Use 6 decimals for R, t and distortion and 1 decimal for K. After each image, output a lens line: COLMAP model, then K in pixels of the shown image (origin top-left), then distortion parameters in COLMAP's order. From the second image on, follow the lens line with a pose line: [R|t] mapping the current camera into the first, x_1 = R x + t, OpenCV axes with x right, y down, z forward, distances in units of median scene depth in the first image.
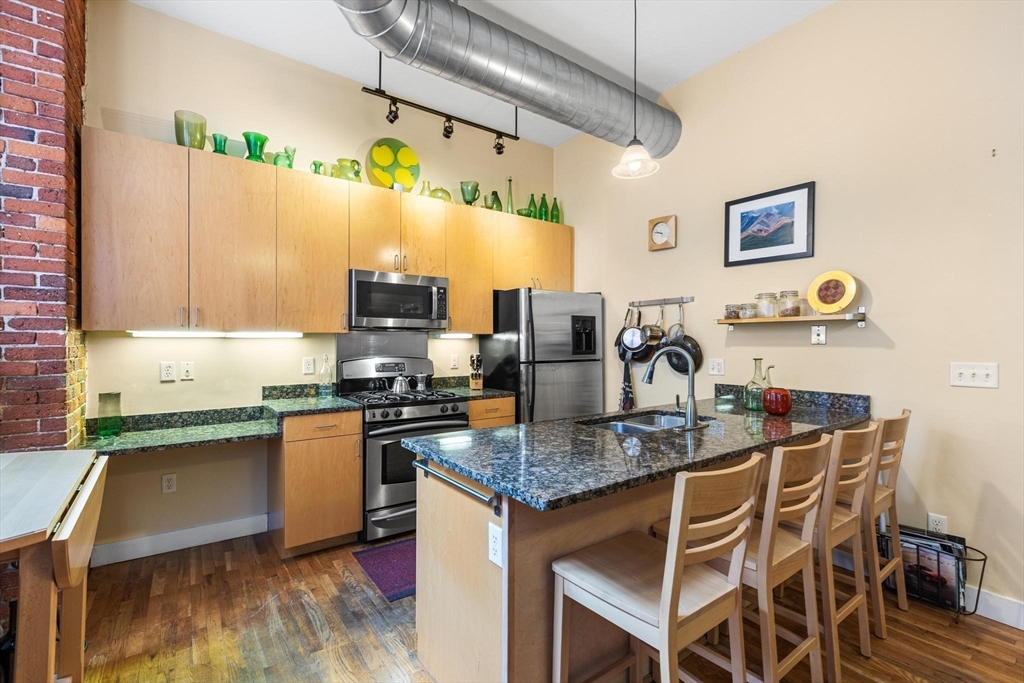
lens RADIAL K [[455.7, 0, 512.0], [0, 455.7, 341.5], [0, 0, 1]] dist [0.001095, -0.000333]
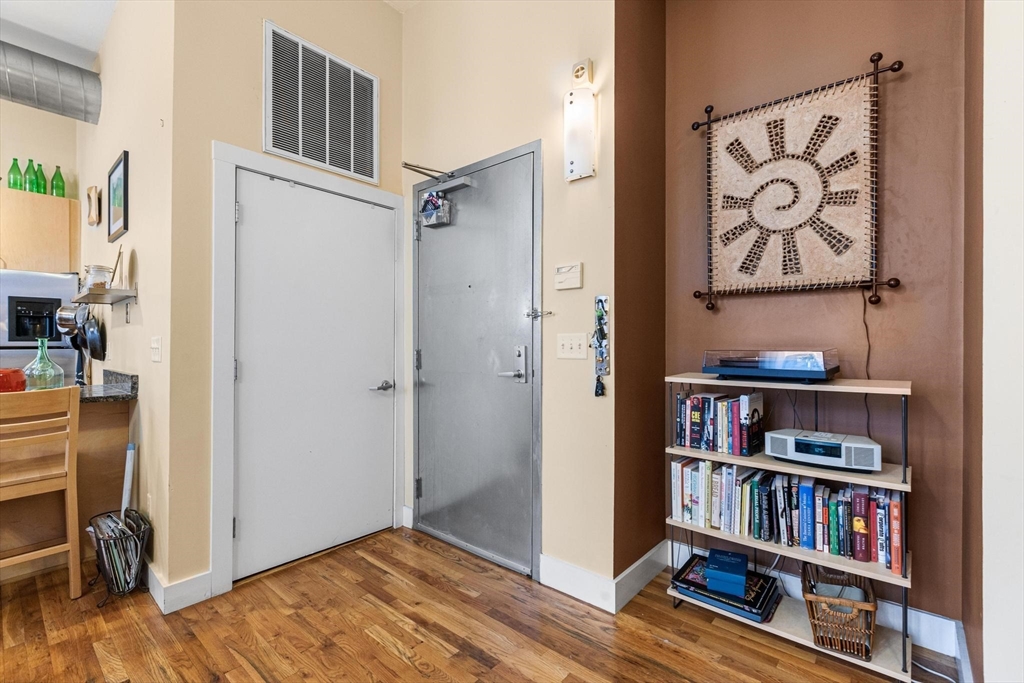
lens RADIAL K [[460.4, 0, 512.0], [0, 460.4, 341.5], [0, 0, 1]] dist [0.000834, -0.000433]
pose [[0.974609, 0.000123, 0.223912, 1.112102], [0.001050, 0.999986, -0.005121, 0.044972], [-0.223910, 0.005227, 0.974596, -0.096760]]
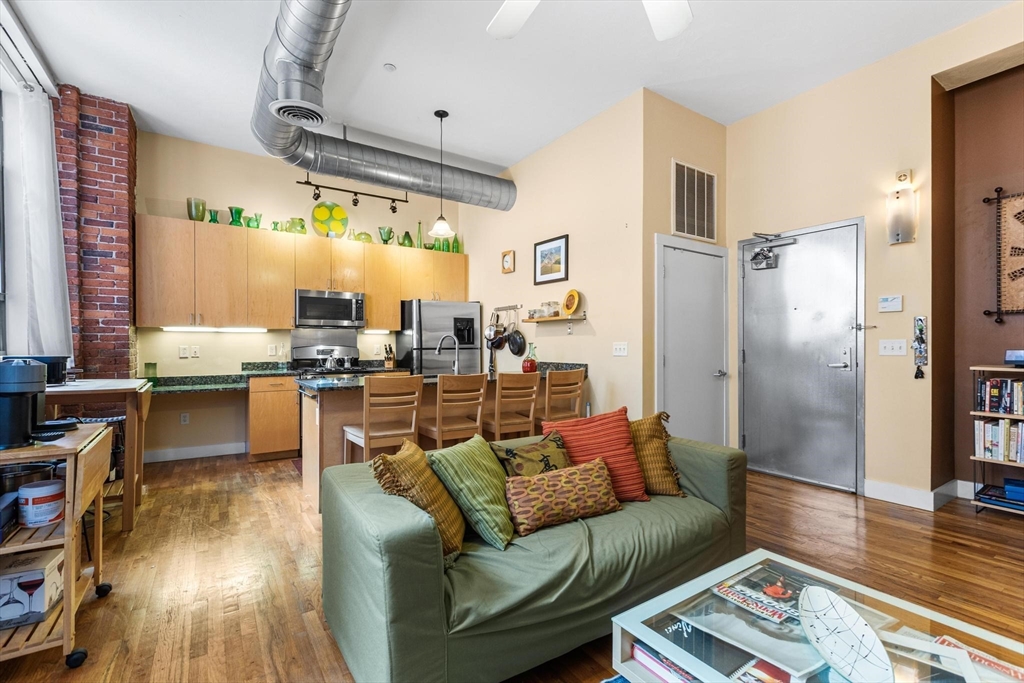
lens RADIAL K [[457.7, 0, 513.6], [0, 457.7, 345.4], [0, 0, 1]] dist [0.001493, -0.000387]
pose [[0.999136, -0.002314, -0.041490, 0.485729], [0.002311, 0.999997, -0.000118, 0.041685], [0.041490, 0.000022, 0.999139, -0.583030]]
